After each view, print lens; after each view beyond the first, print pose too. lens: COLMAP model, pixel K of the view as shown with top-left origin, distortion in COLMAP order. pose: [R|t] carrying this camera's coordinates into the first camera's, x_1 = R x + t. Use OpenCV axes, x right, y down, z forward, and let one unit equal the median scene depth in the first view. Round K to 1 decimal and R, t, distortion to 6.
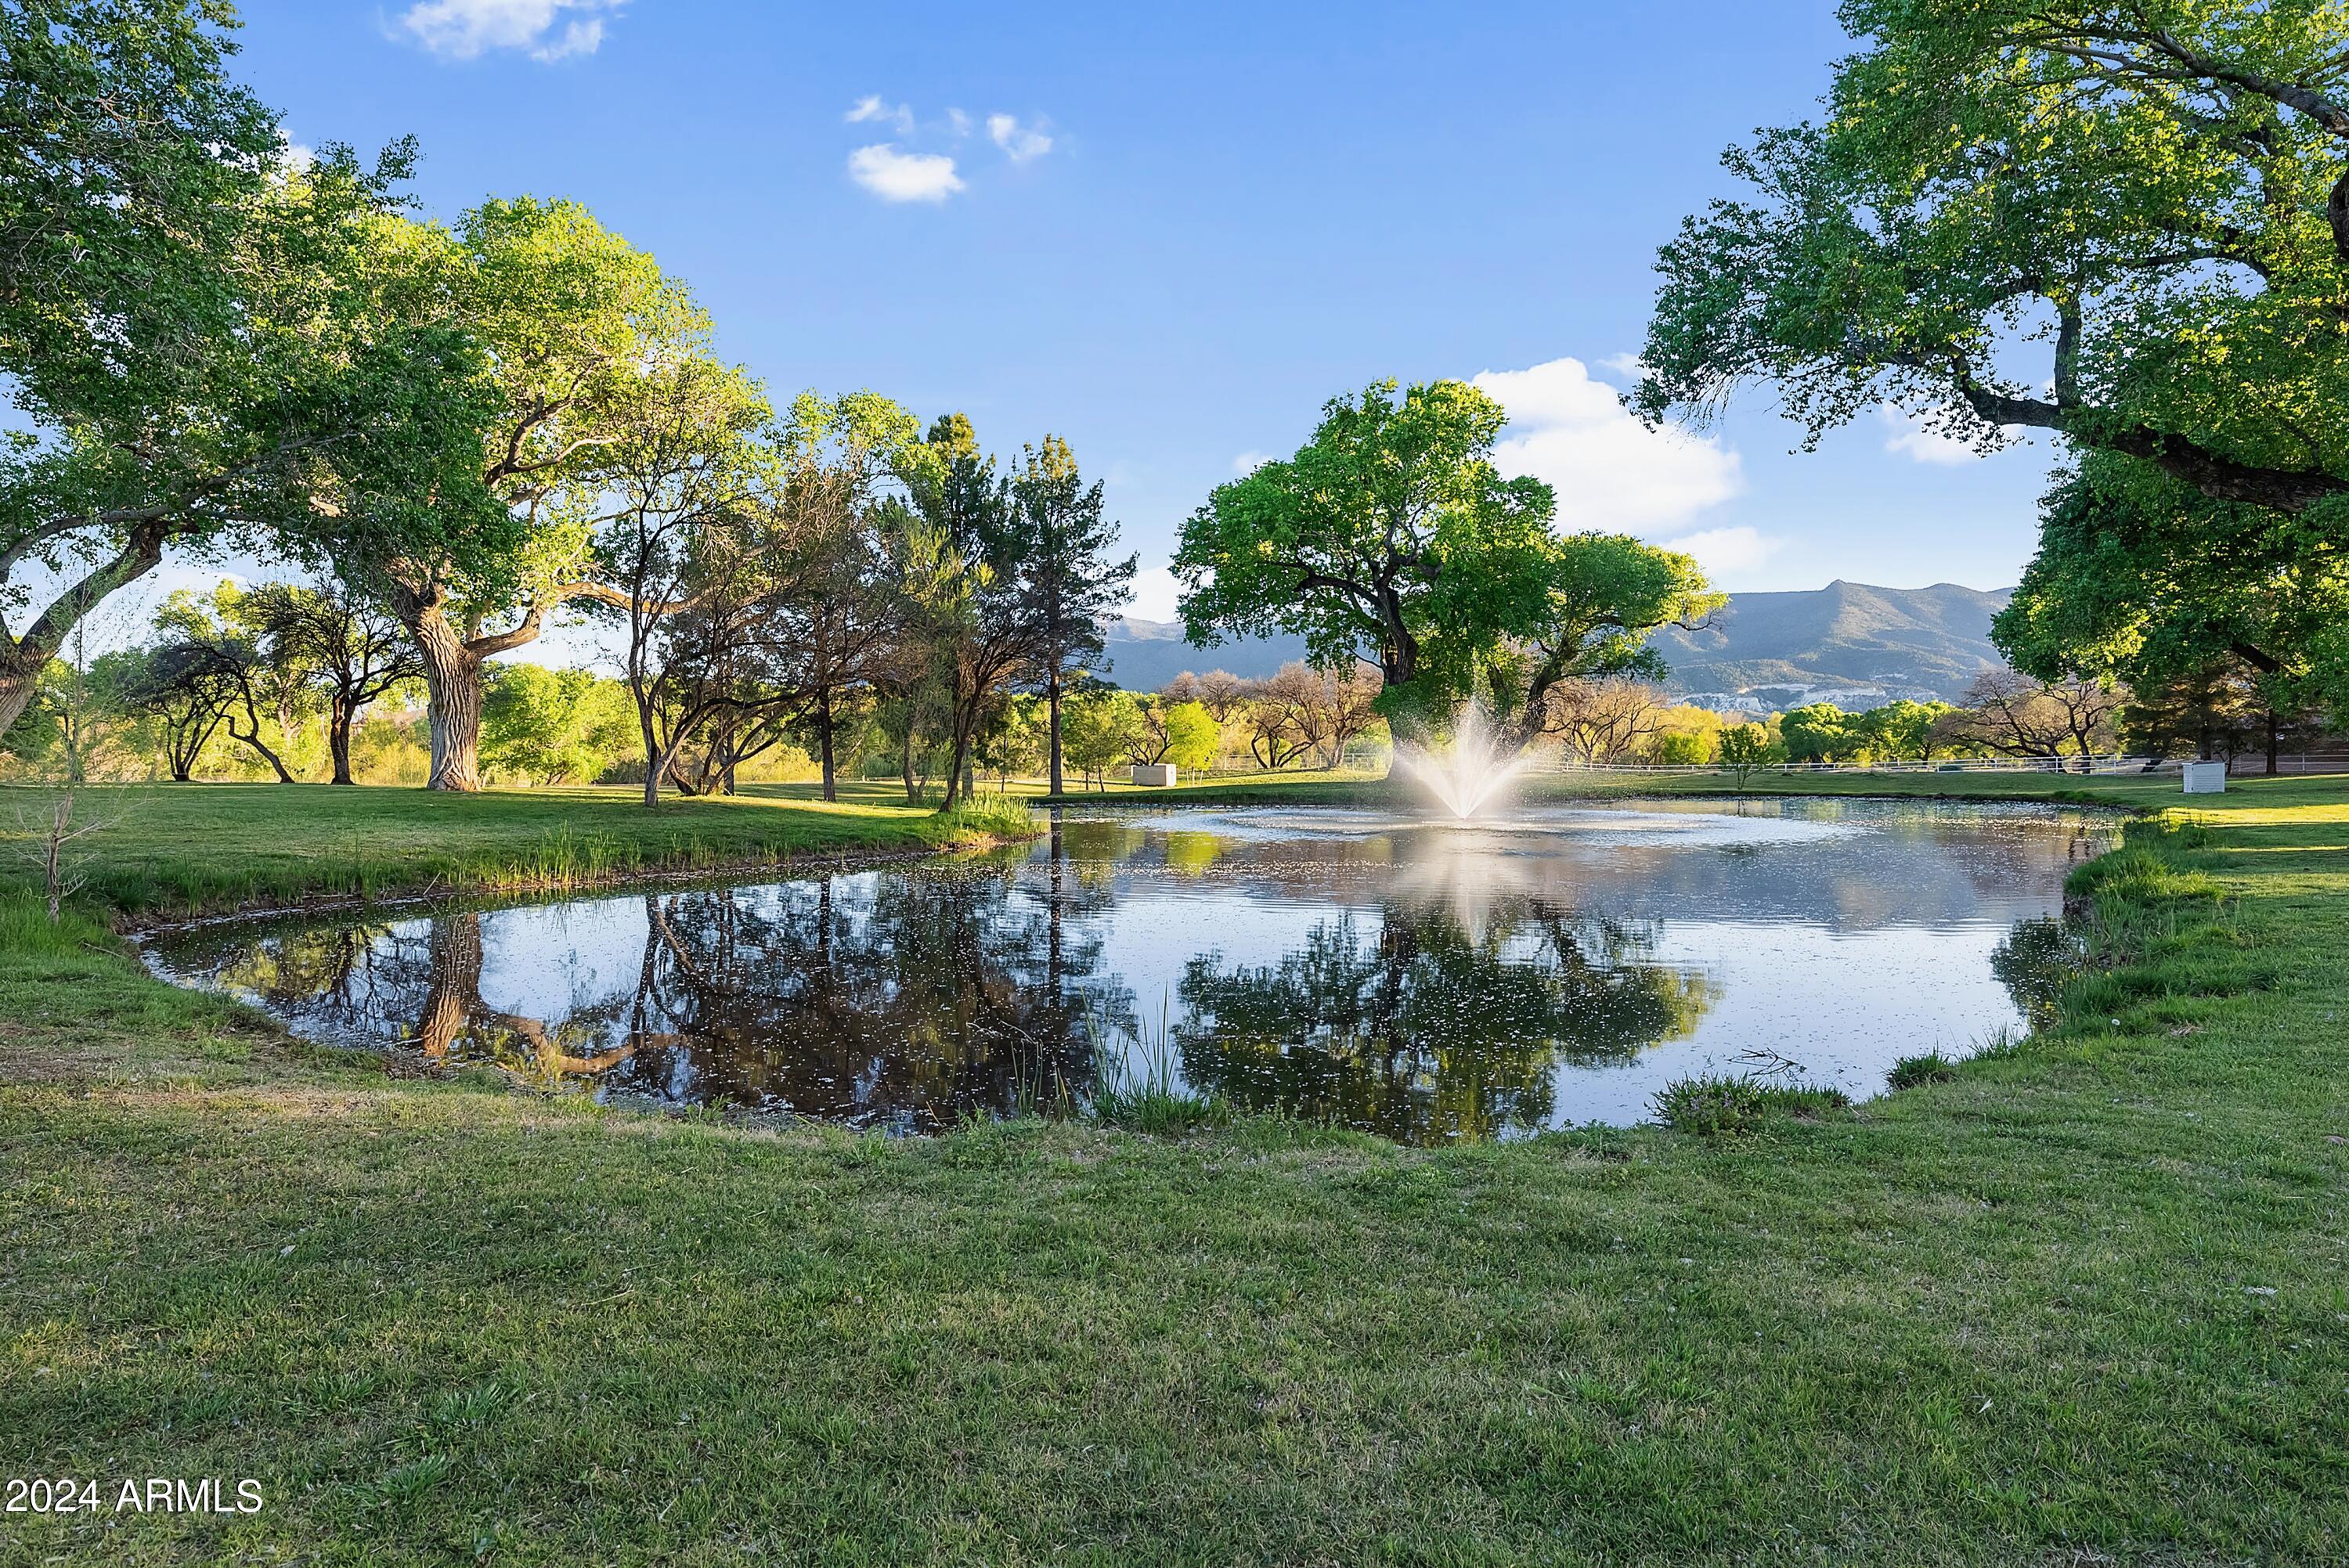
lens RADIAL K [[1317.8, 0, 1173.1], [0, 1317.8, 776.0], [0, 0, 1]] dist [0.004645, 0.001372]
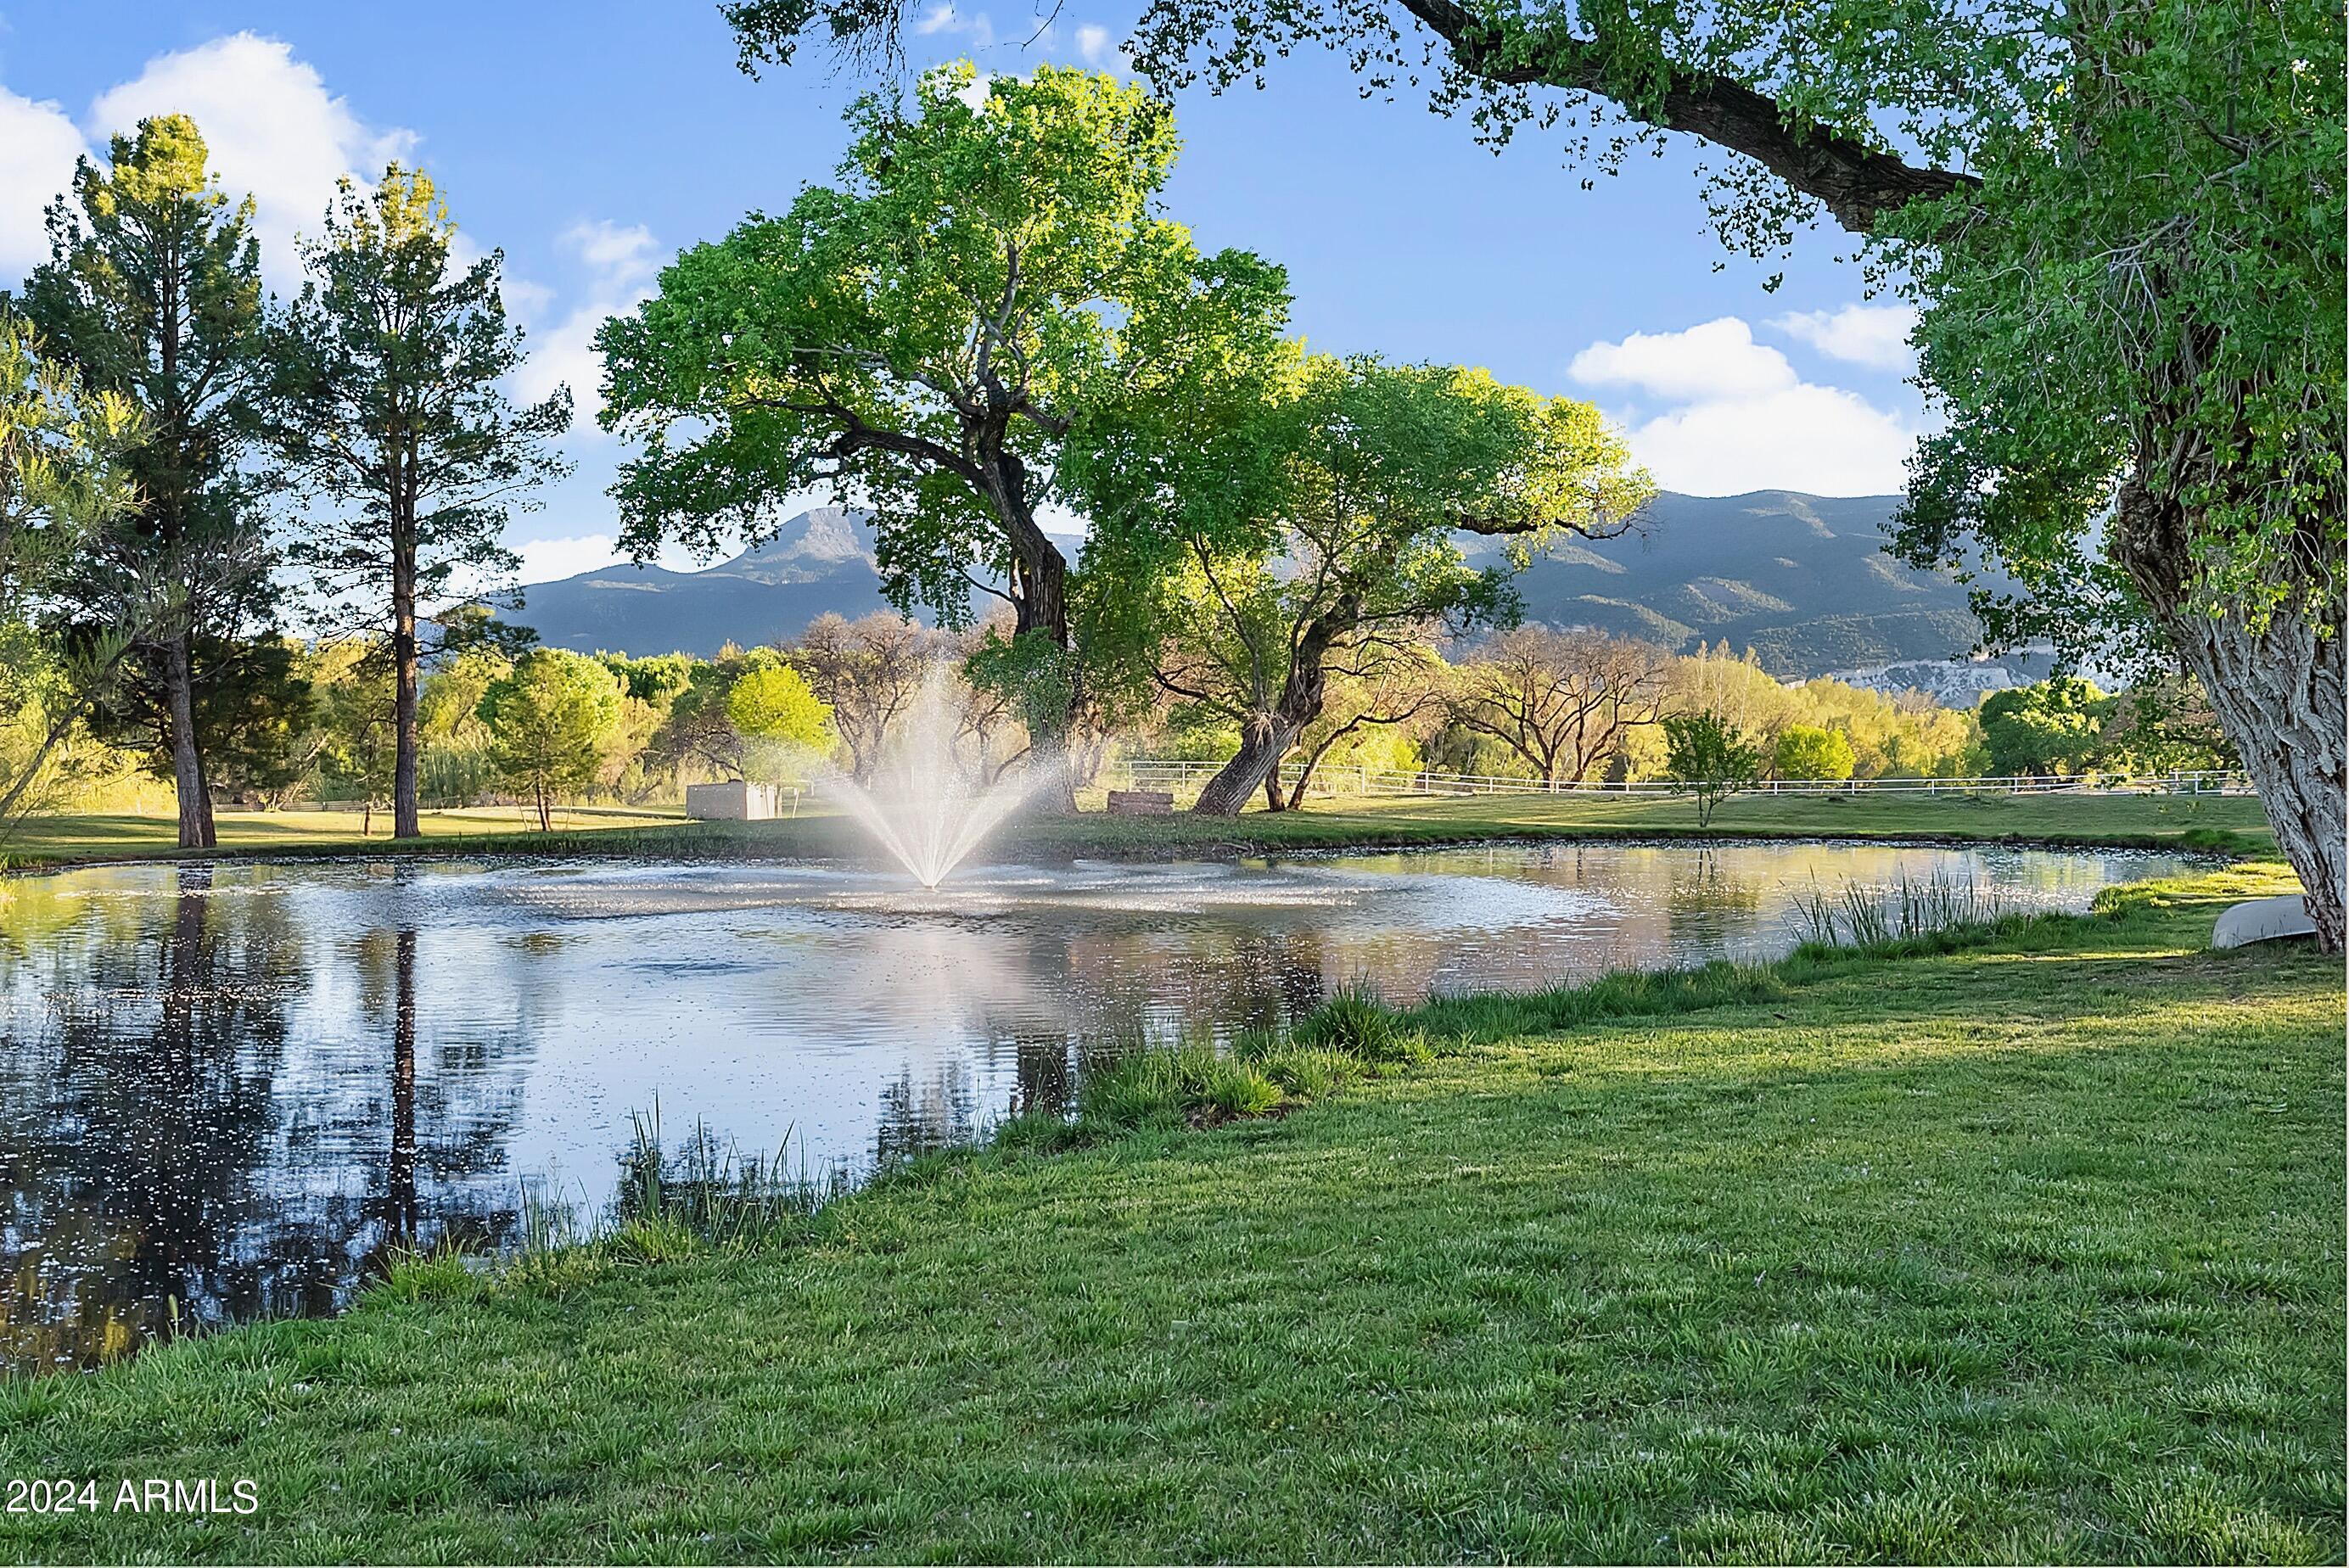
lens RADIAL K [[2256.8, 0, 1175.2], [0, 2256.8, 790.9], [0, 0, 1]] dist [-0.015194, 0.000000]
pose [[0.997637, 0.001693, 0.068687, 0.167083], [-0.001482, 0.999994, -0.003126, -0.001599], [-0.068692, 0.003017, 0.997633, 0.070749]]
